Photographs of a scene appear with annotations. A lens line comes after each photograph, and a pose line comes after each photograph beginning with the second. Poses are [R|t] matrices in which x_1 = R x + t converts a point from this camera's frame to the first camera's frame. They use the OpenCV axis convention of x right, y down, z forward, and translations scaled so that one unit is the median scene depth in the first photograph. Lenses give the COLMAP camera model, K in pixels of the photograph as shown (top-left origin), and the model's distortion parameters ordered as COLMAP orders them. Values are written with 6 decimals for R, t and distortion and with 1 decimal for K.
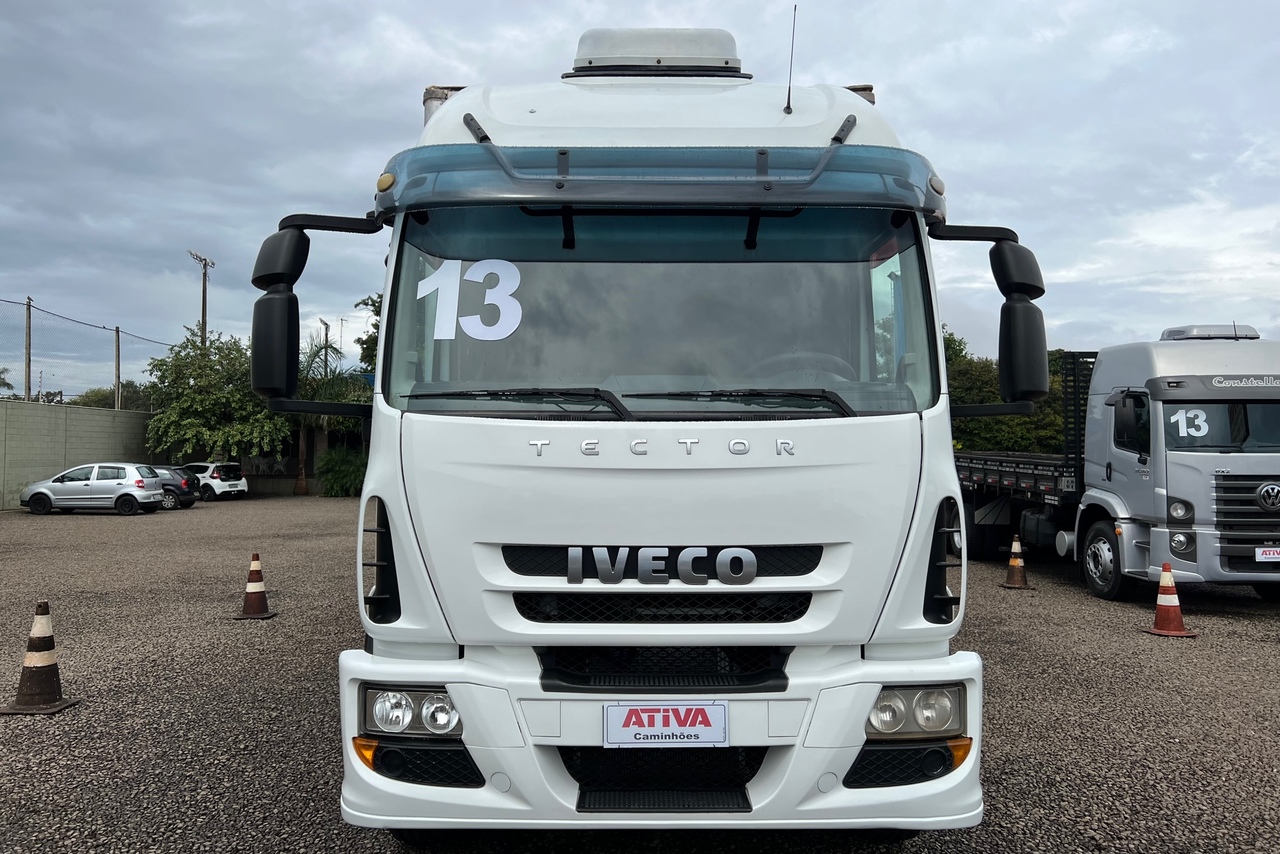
lens RADIAL K [[963.3, 0, 637.5], [0, 963.3, 418.4], [0, 0, 1]] dist [0.064952, -0.046771]
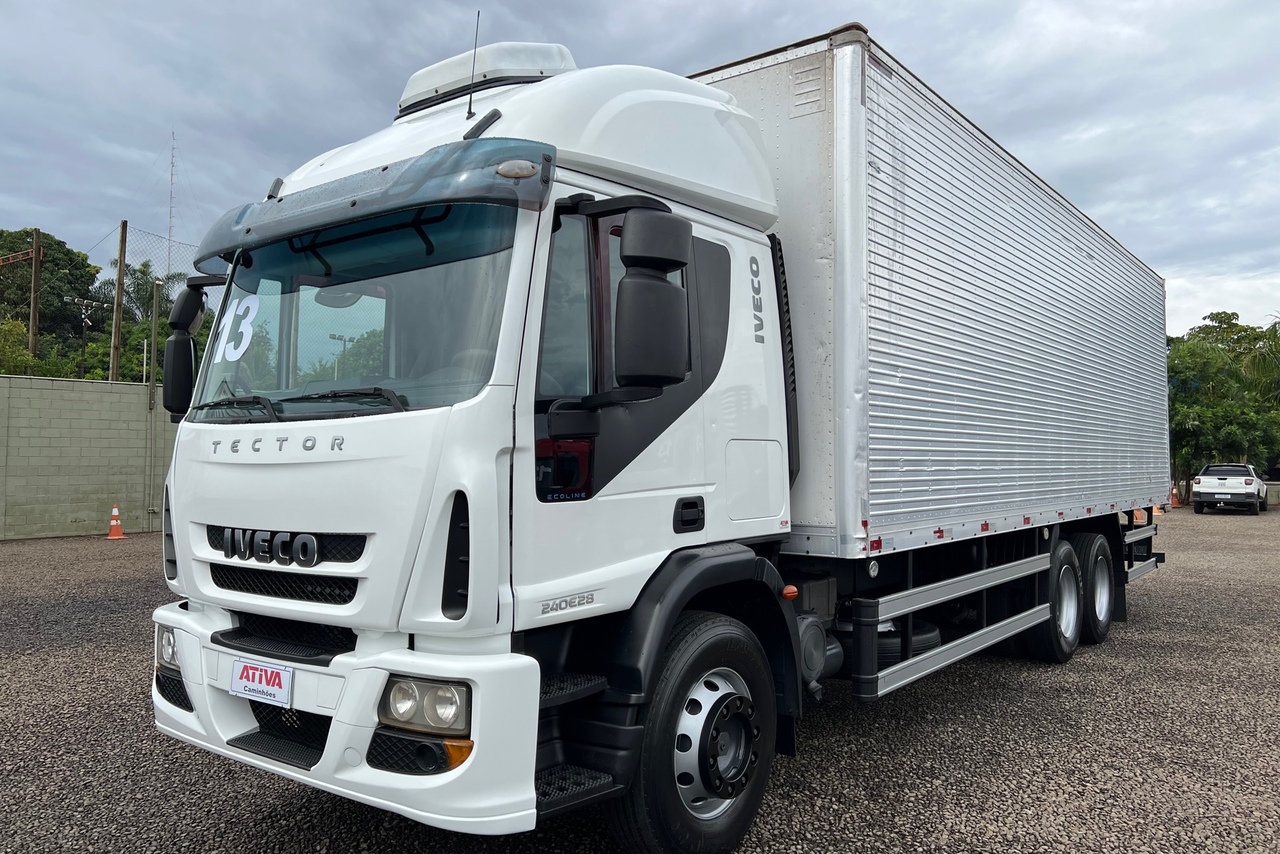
lens RADIAL K [[963.3, 0, 648.7], [0, 963.3, 431.7], [0, 0, 1]] dist [0.064952, -0.046771]
pose [[0.780198, -0.024847, -0.625039, 1.114732], [0.029141, 0.999570, -0.003360, 0.031742], [0.624854, -0.015593, 0.780586, 0.373998]]
